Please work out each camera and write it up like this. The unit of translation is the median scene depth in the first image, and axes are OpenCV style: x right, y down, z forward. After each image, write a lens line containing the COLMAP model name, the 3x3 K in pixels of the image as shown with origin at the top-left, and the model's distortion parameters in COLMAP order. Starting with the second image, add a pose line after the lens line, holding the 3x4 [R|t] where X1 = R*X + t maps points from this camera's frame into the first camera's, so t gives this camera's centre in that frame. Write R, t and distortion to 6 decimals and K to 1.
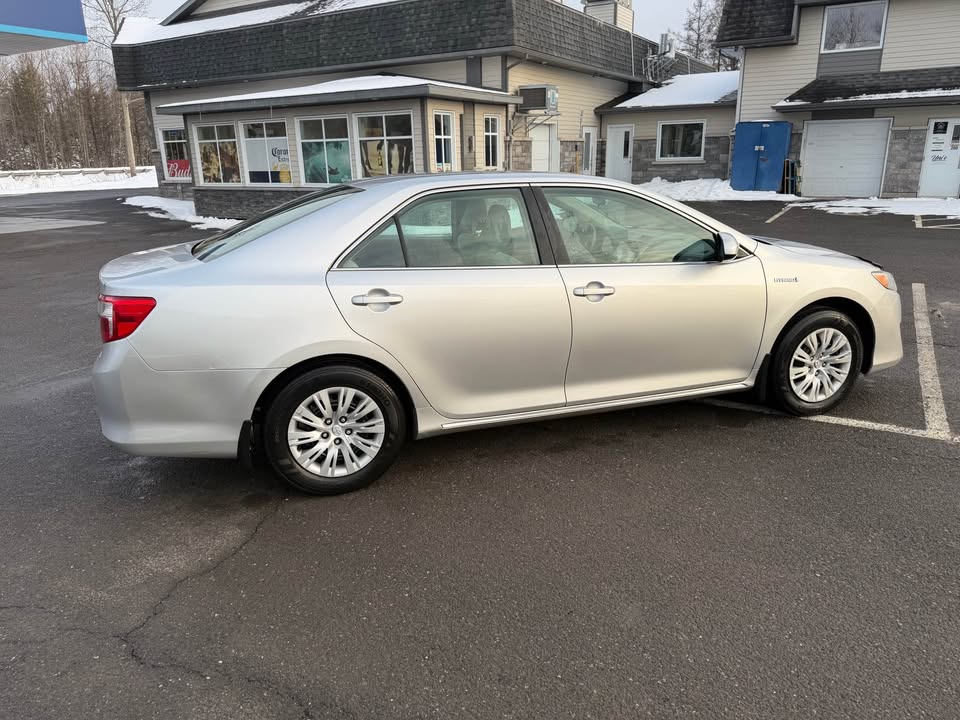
lens RADIAL K [[680.1, 0, 475.2], [0, 680.1, 358.7], [0, 0, 1]] dist [0.036564, -0.042457]
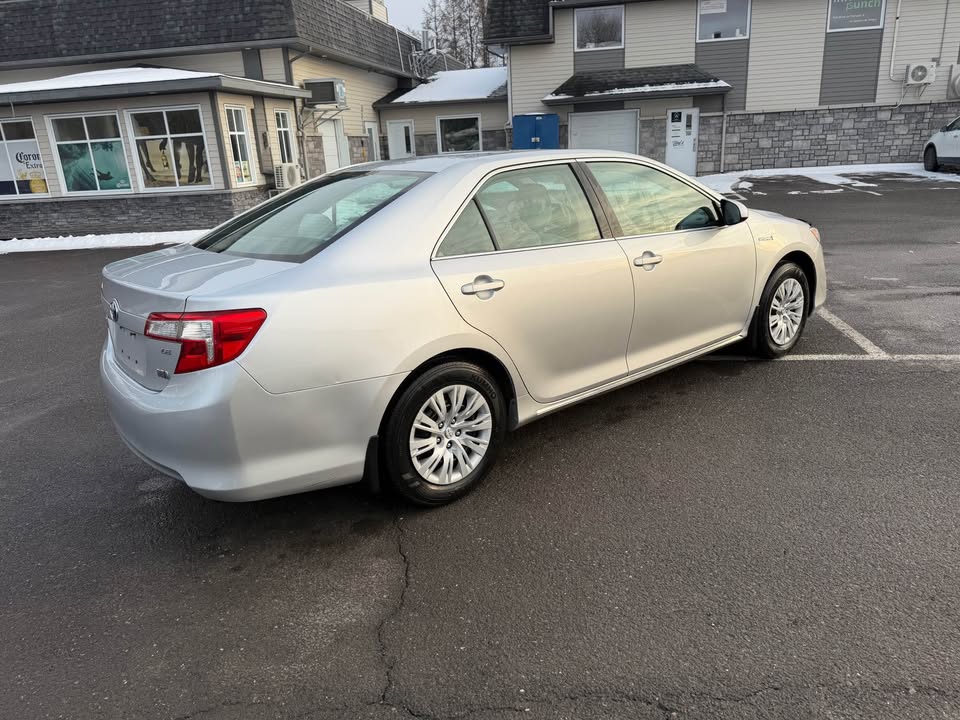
lens RADIAL K [[680.1, 0, 481.2], [0, 680.1, 362.0], [0, 0, 1]] dist [0.036564, -0.042457]
pose [[0.931422, -0.136221, 0.337487, -0.085444], [0.134136, 0.990521, 0.029609, -0.002157], [-0.338321, 0.017691, 0.940864, 0.021610]]
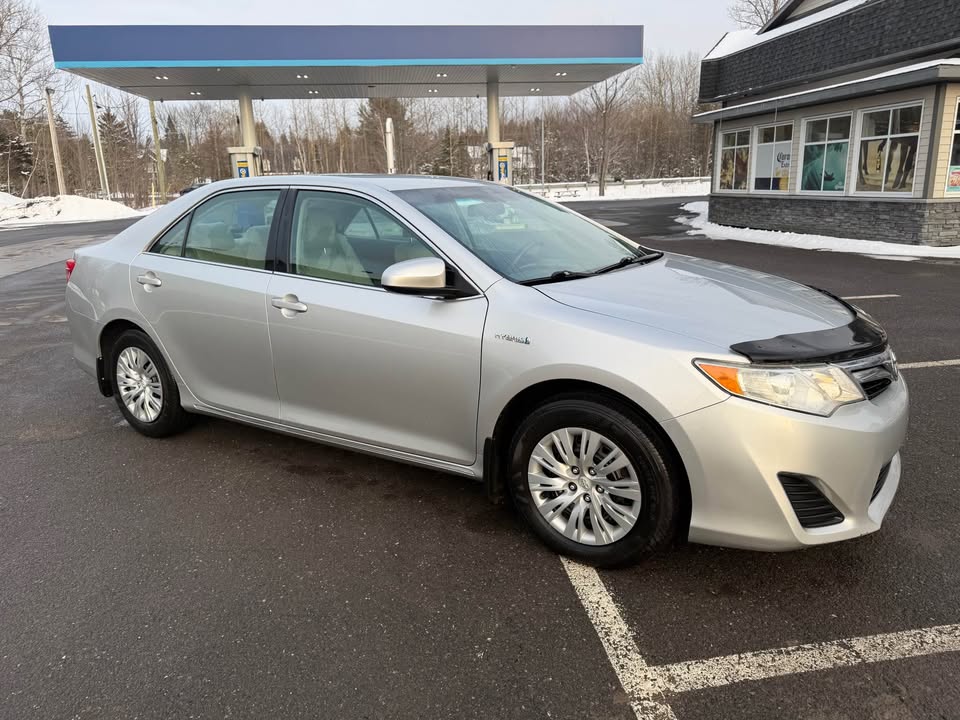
lens RADIAL K [[680.1, 0, 483.1], [0, 680.1, 355.3], [0, 0, 1]] dist [0.036564, -0.042457]
pose [[0.633386, 0.196505, -0.748470, 0.203411], [-0.207604, 0.974914, 0.080274, -0.031528], [0.745468, 0.104541, 0.658292, 0.118148]]
